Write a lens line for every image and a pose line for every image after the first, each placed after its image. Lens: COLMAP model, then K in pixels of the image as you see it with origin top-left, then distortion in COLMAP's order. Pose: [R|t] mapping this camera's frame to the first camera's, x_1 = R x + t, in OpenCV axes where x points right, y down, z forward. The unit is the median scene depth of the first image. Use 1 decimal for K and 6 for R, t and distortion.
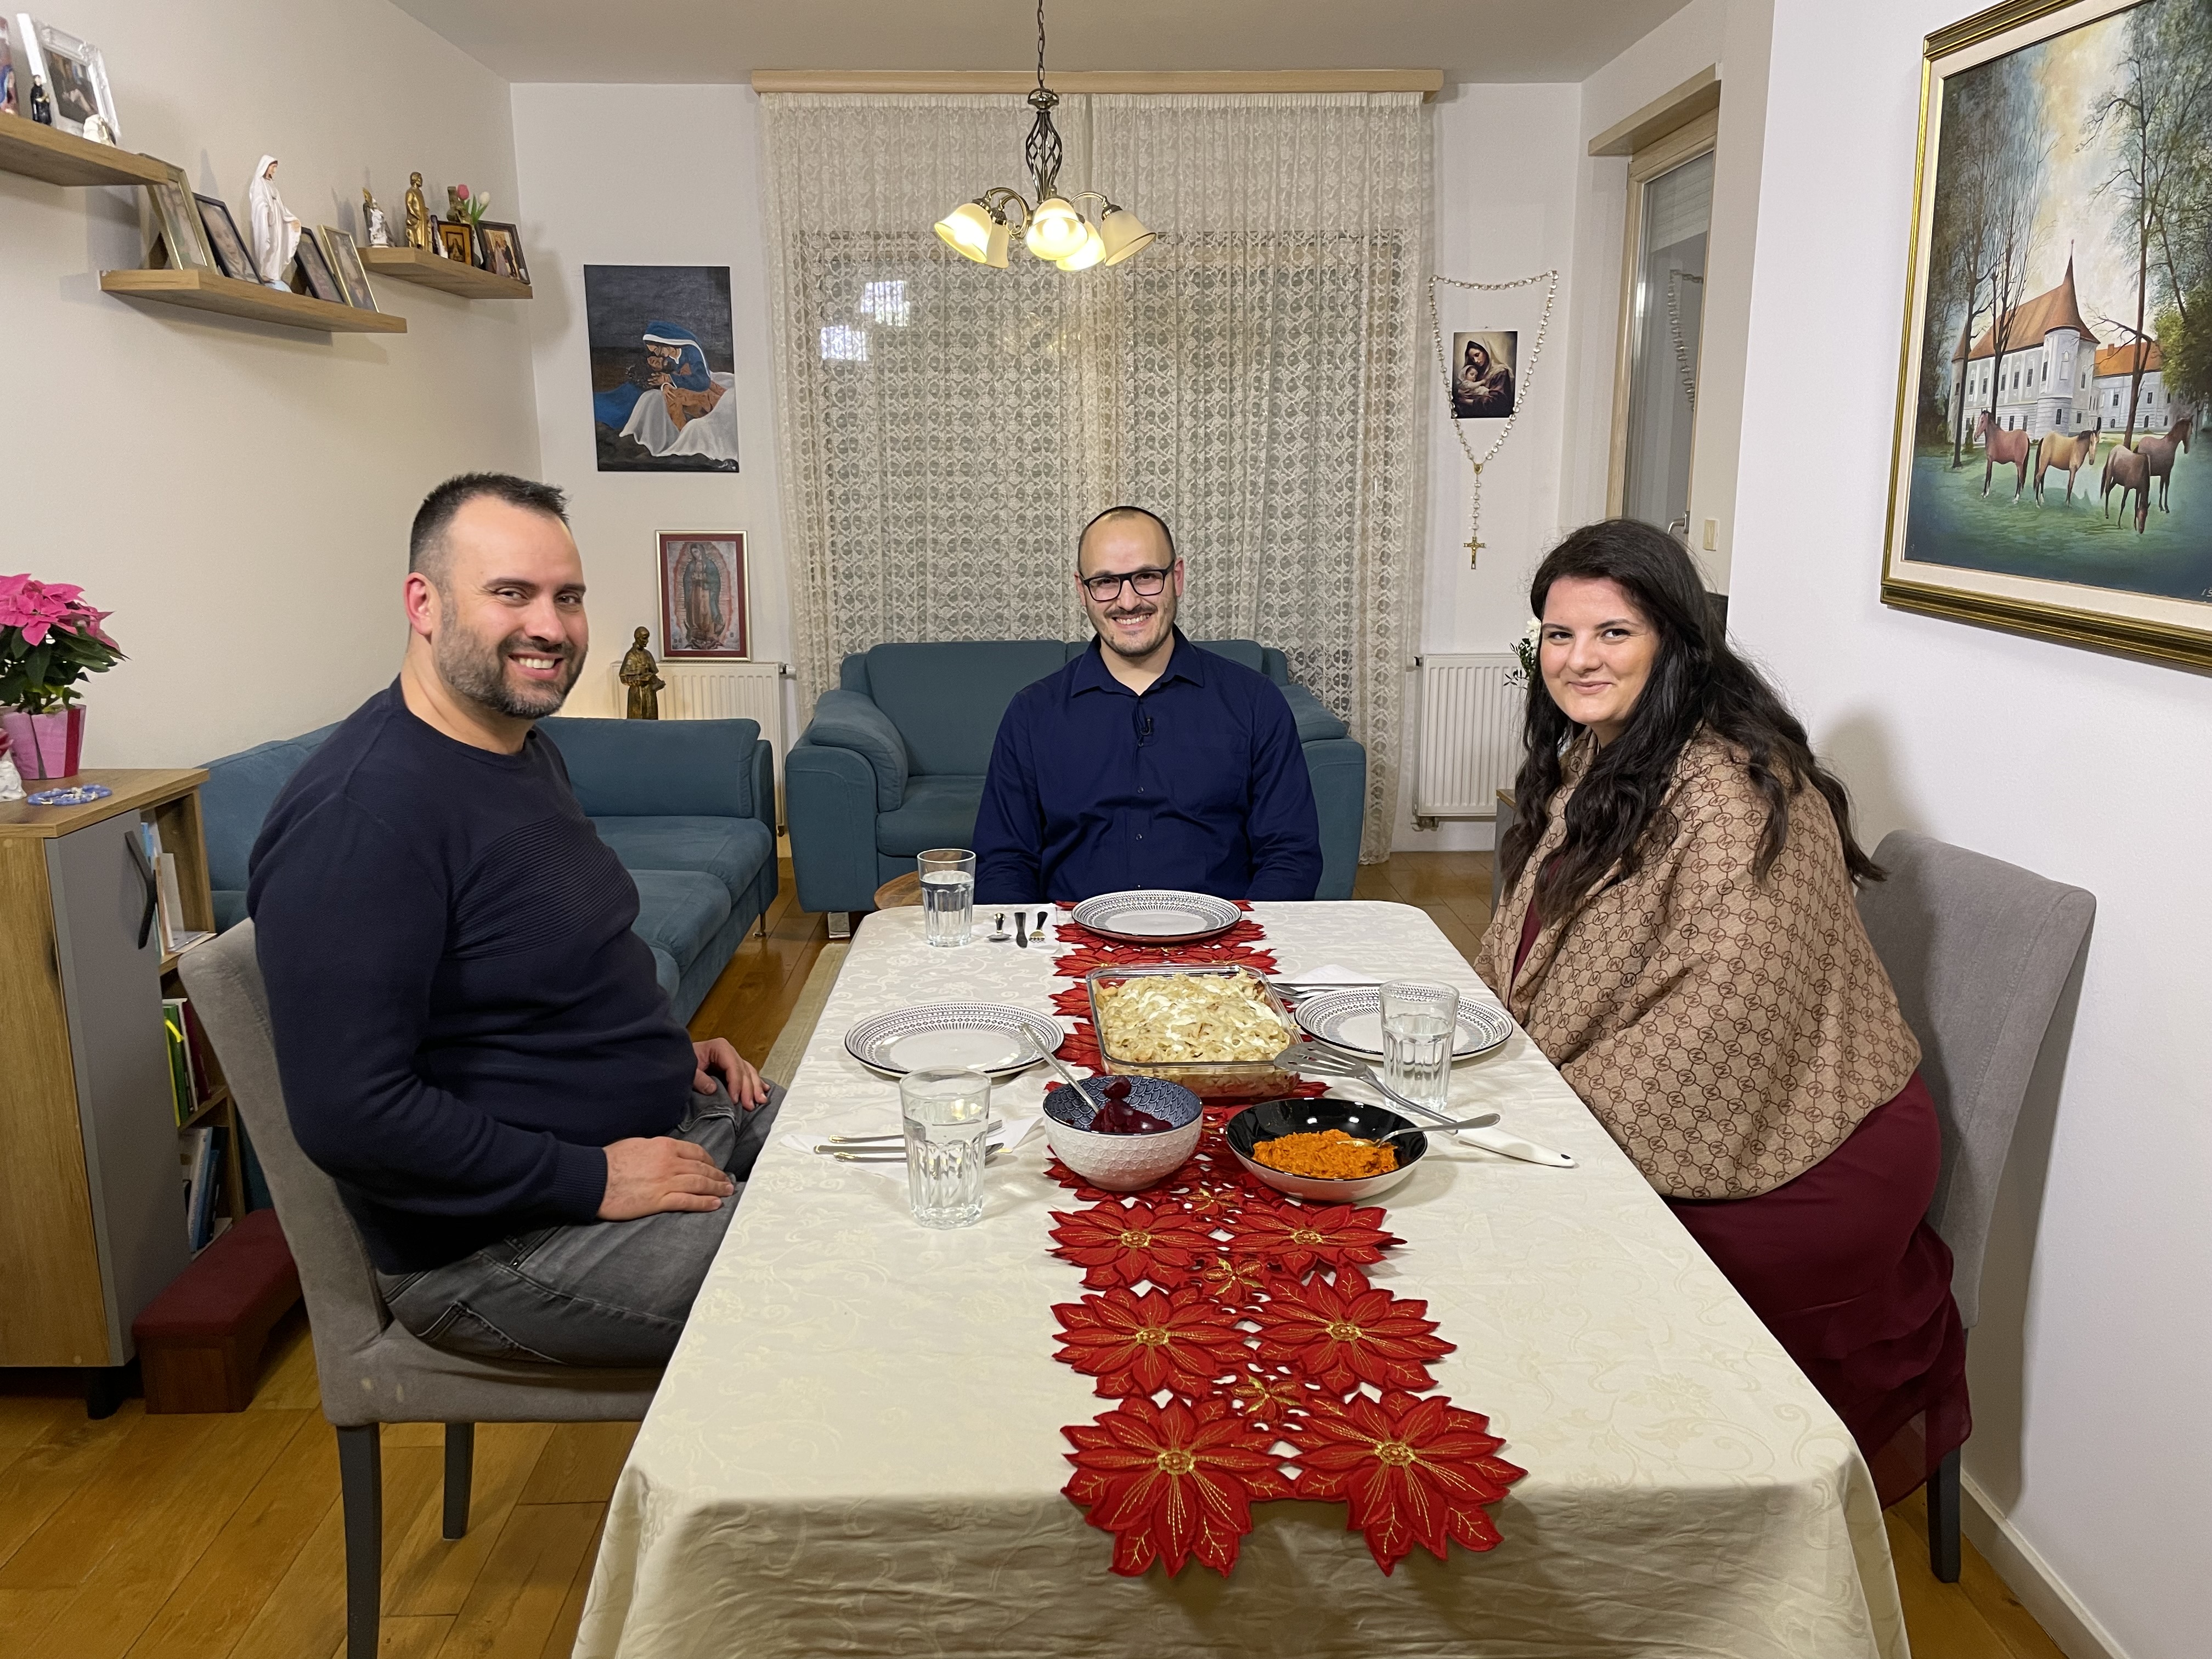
lens RADIAL K [[1675.0, 0, 1119.4], [0, 1675.0, 824.7], [0, 0, 1]] dist [0.091115, -0.134463]
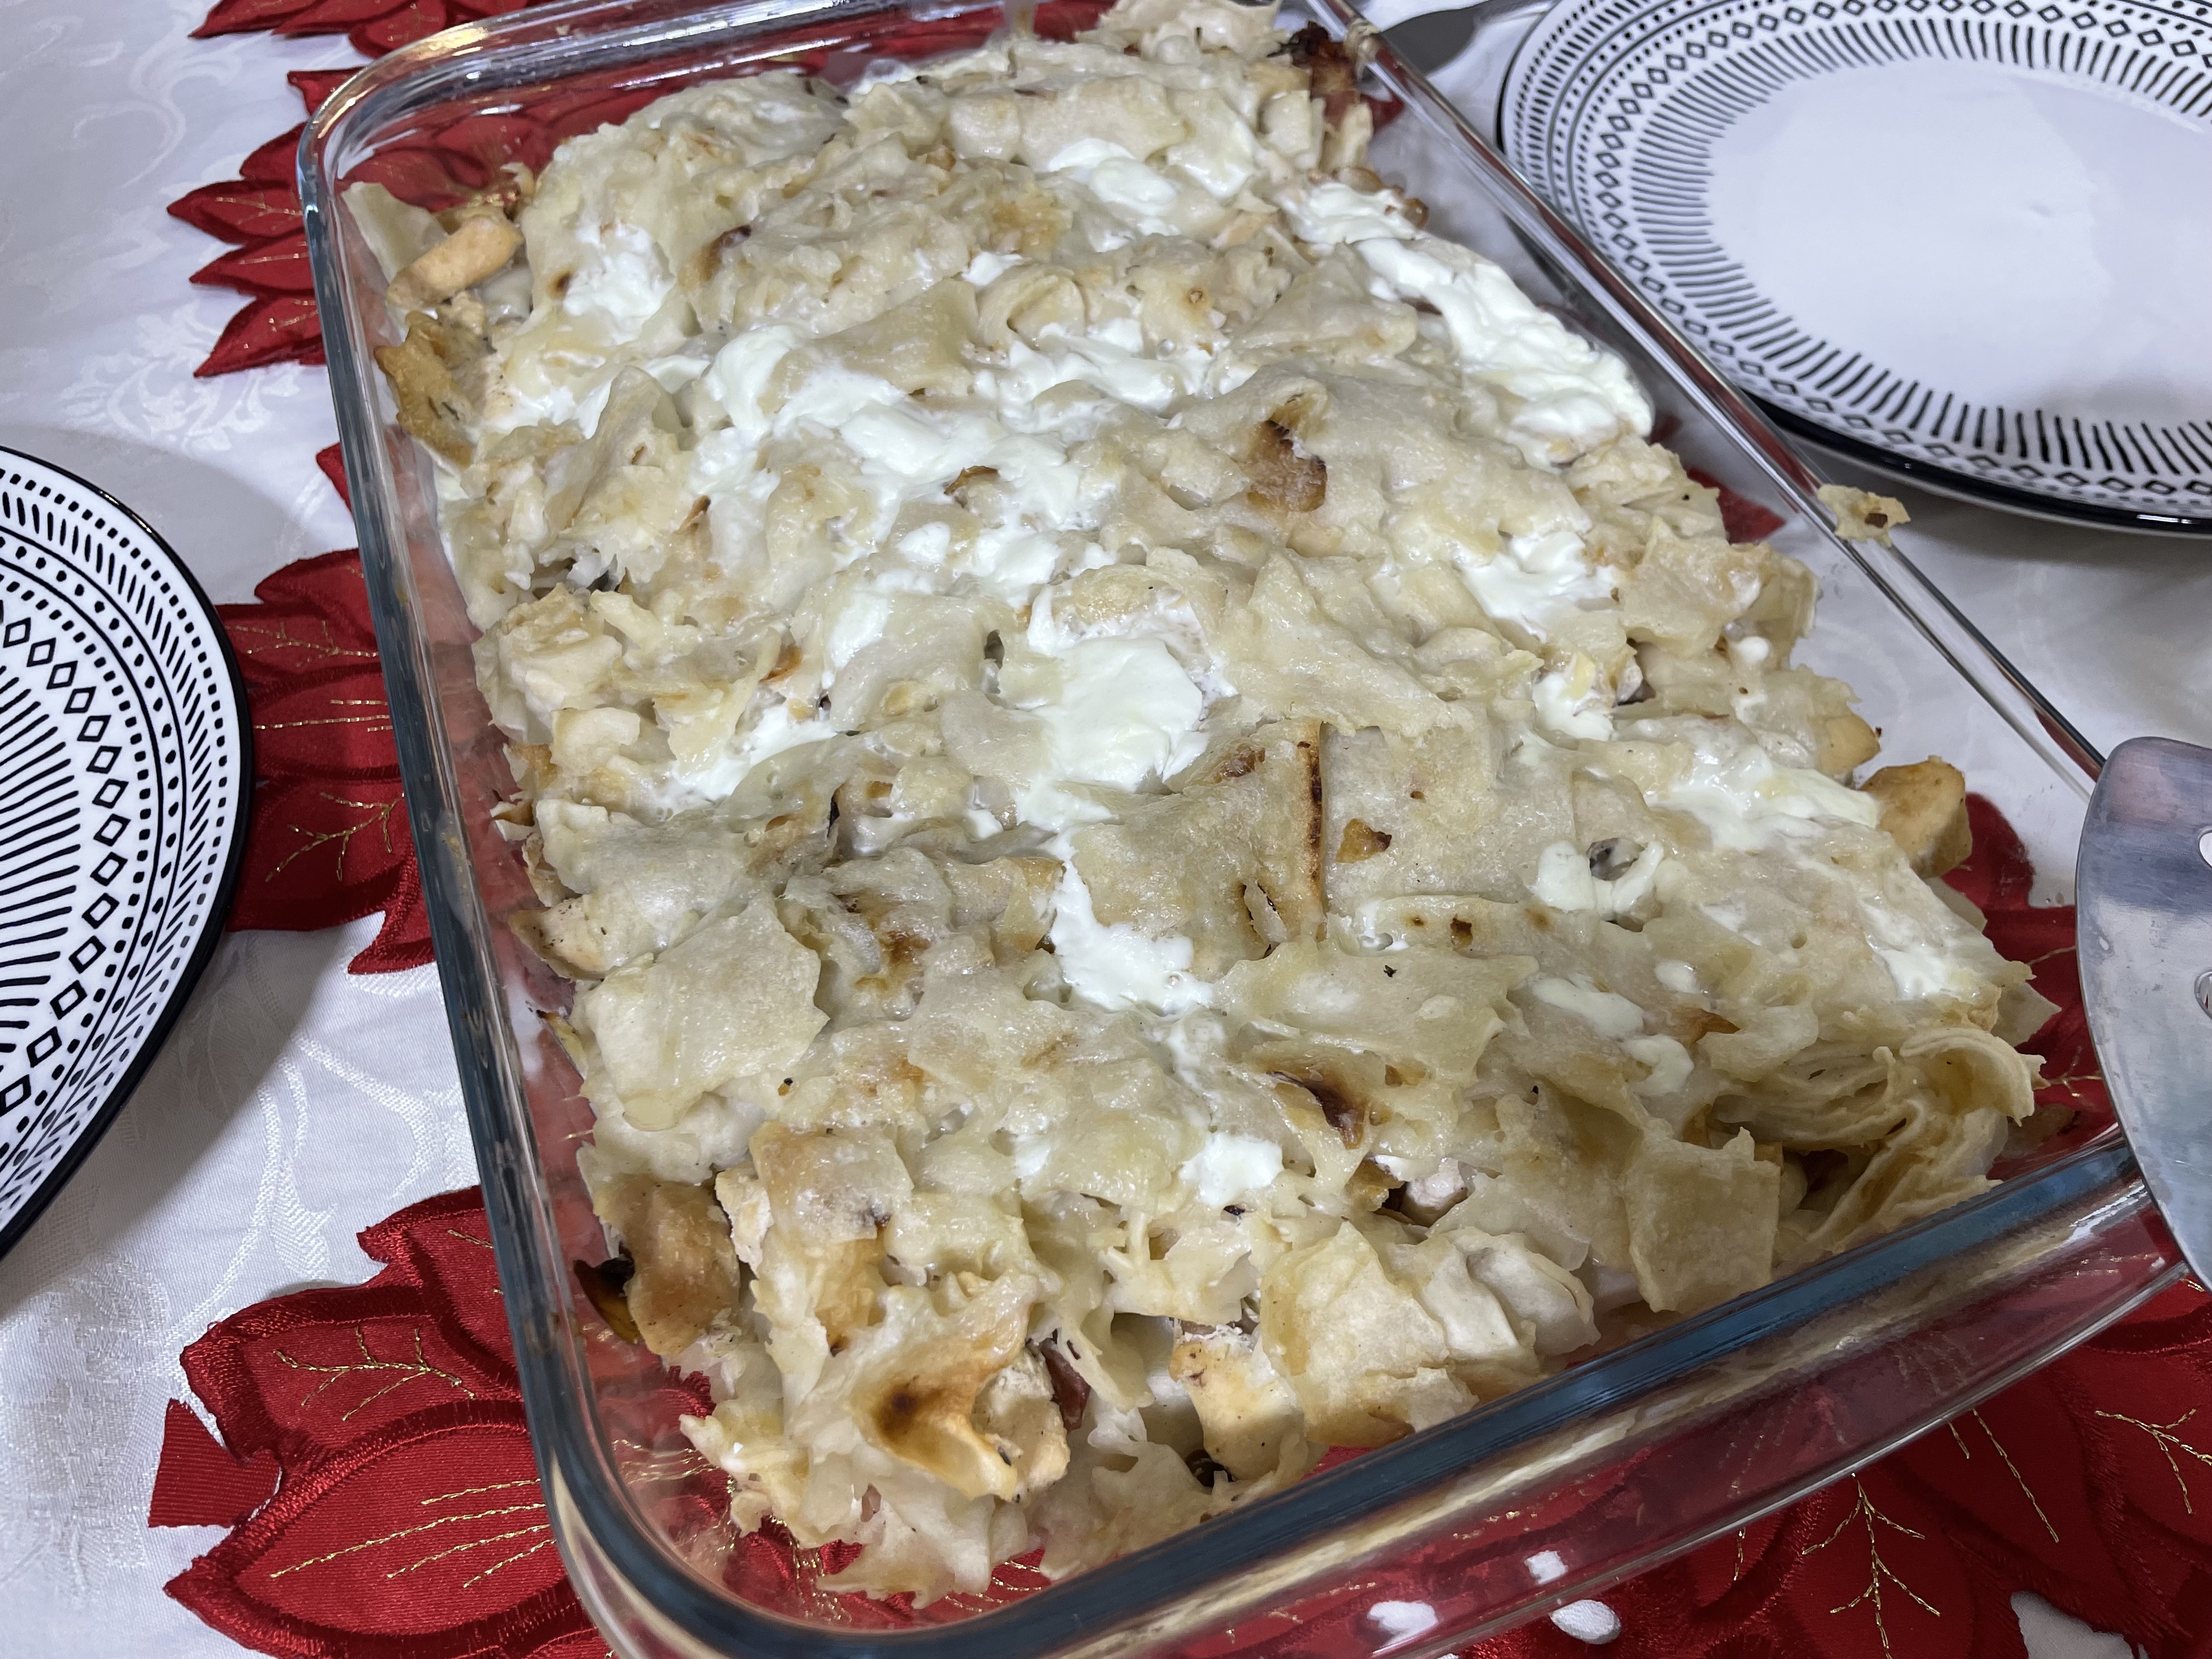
lens RADIAL K [[1675.0, 0, 1119.4], [0, 1675.0, 824.7], [0, 0, 1]] dist [0.091115, -0.134463]
pose [[0.955012, -0.242735, 0.170385, 0.010147], [0.077448, 0.758719, 0.646797, 0.031483], [-0.286275, -0.604504, 0.743386, 0.667701]]
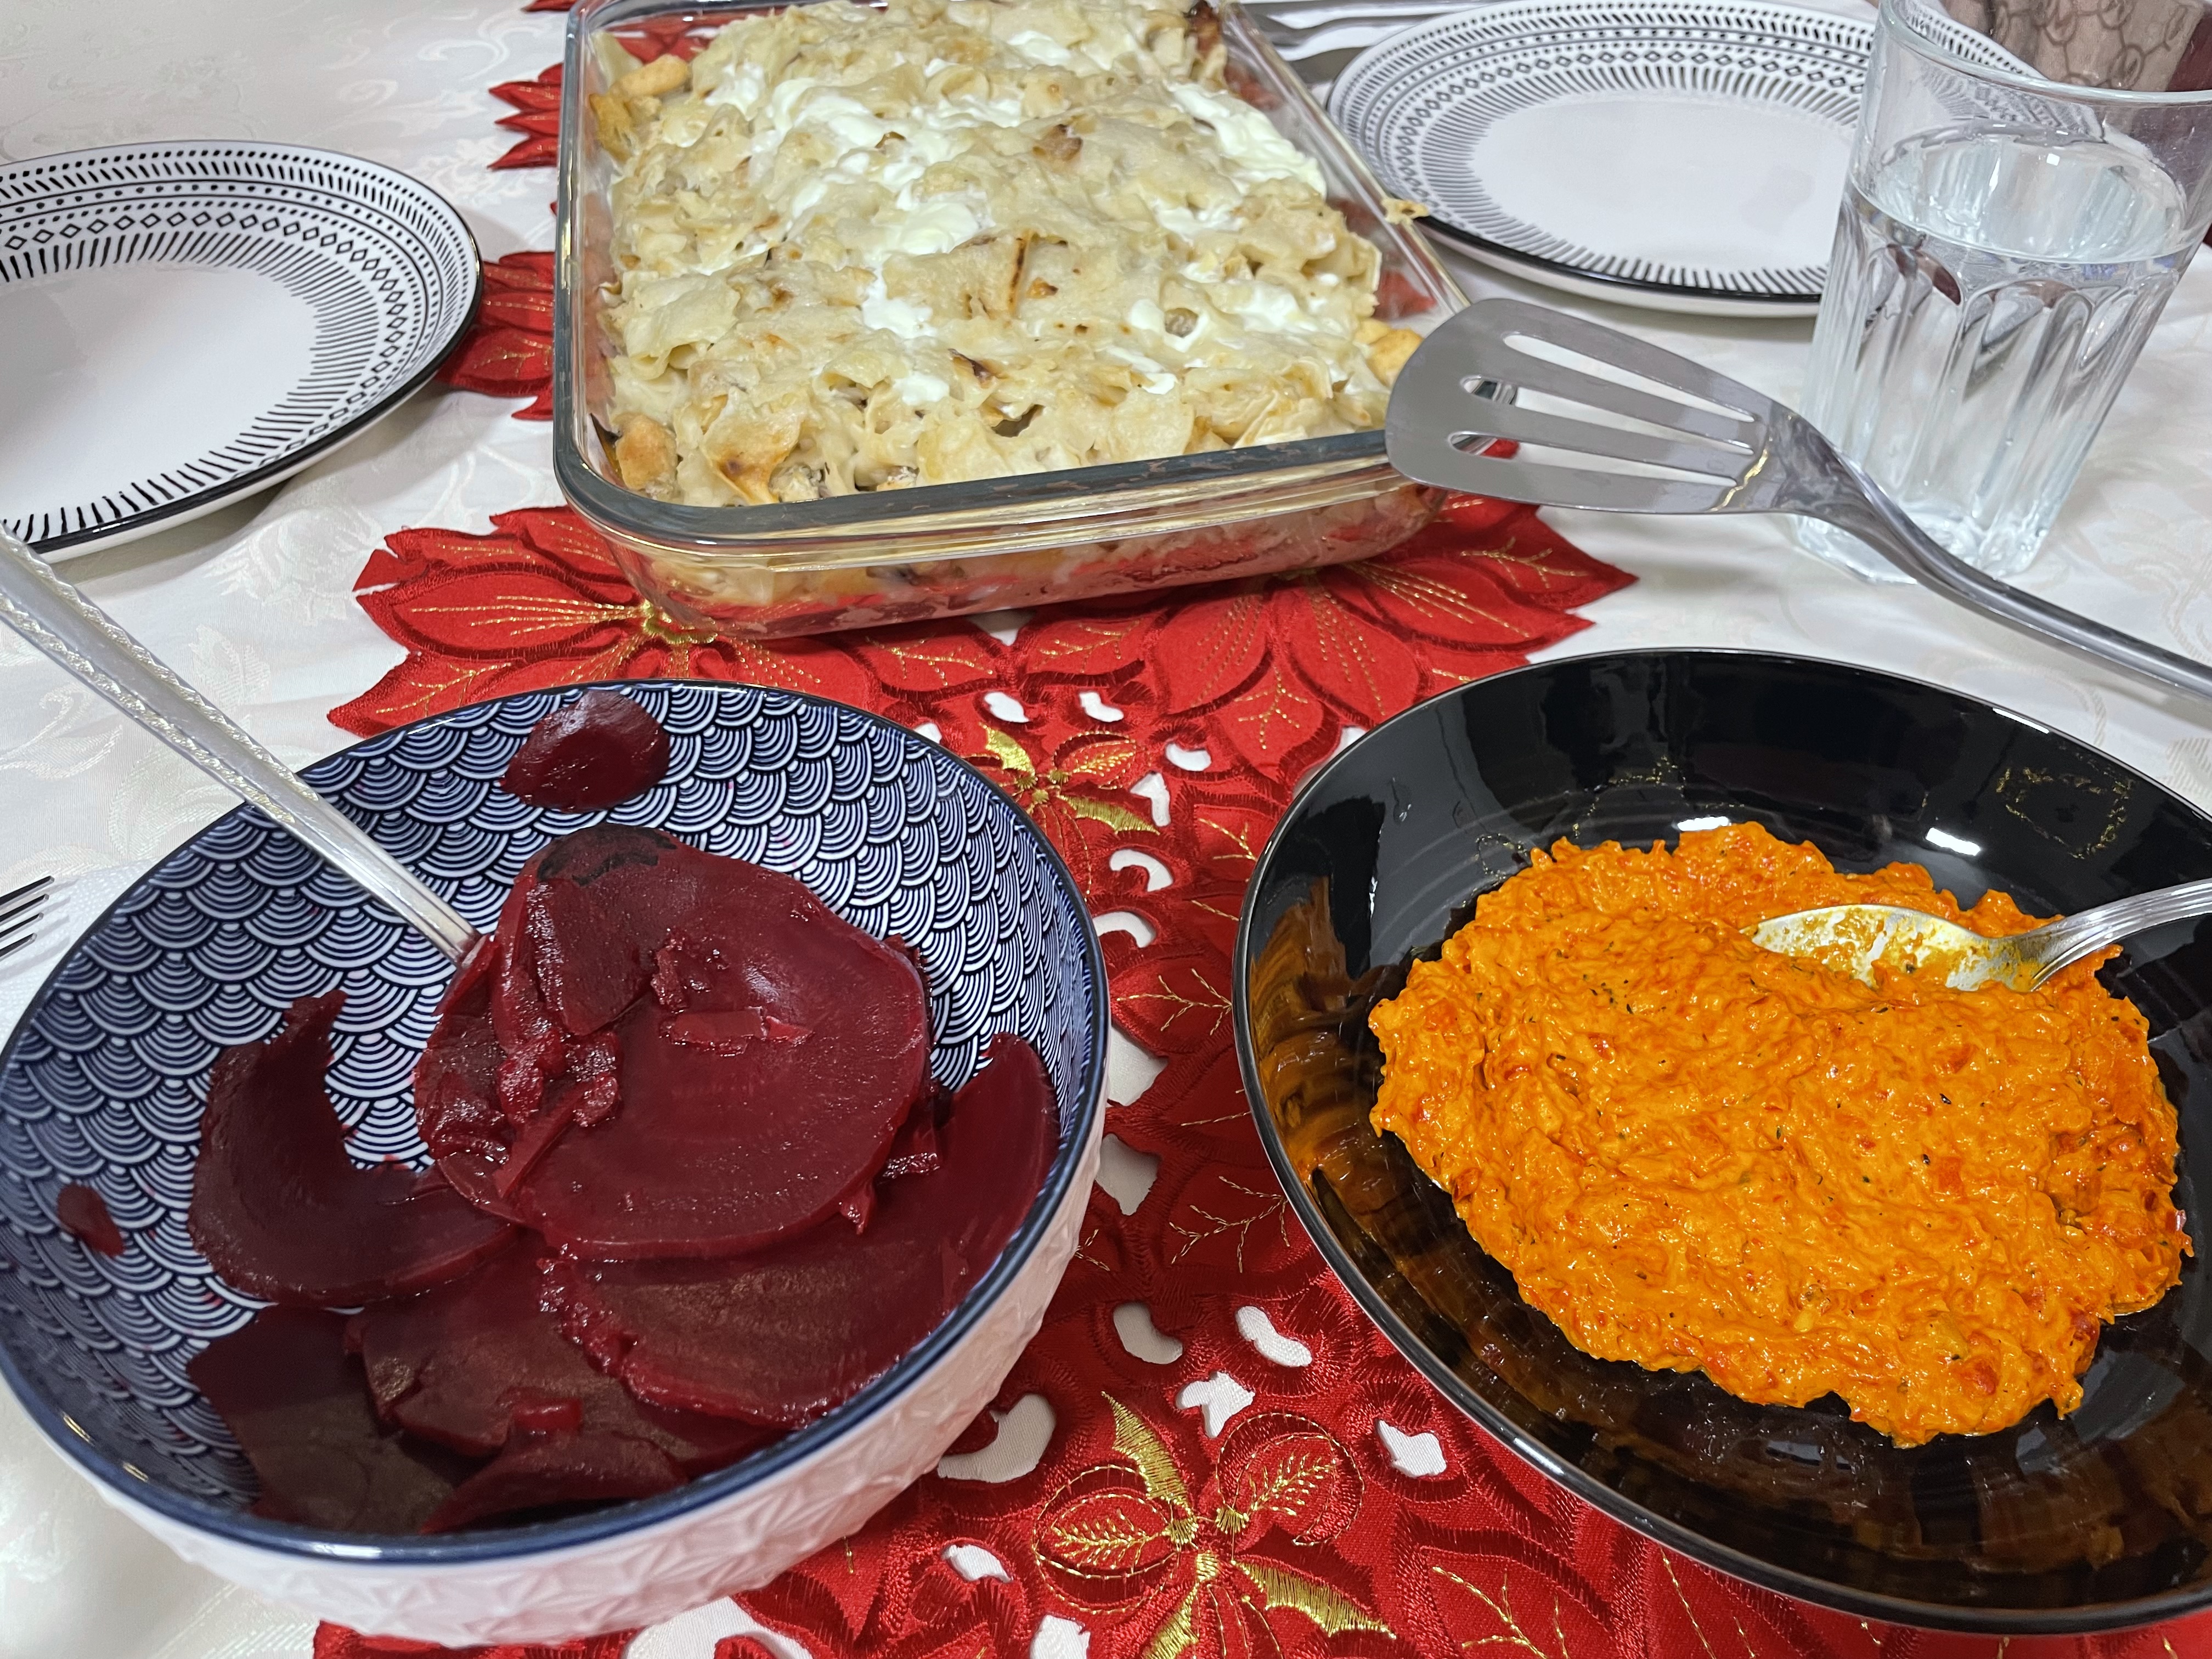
lens RADIAL K [[1675.0, 0, 1119.4], [0, 1675.0, 824.7], [0, 0, 1]] dist [0.091115, -0.134463]
pose [[0.990560, -0.101059, 0.092614, 0.024418], [0.037158, 0.848293, 0.528222, 0.048314], [-0.131946, -0.519795, 0.844040, 0.561910]]
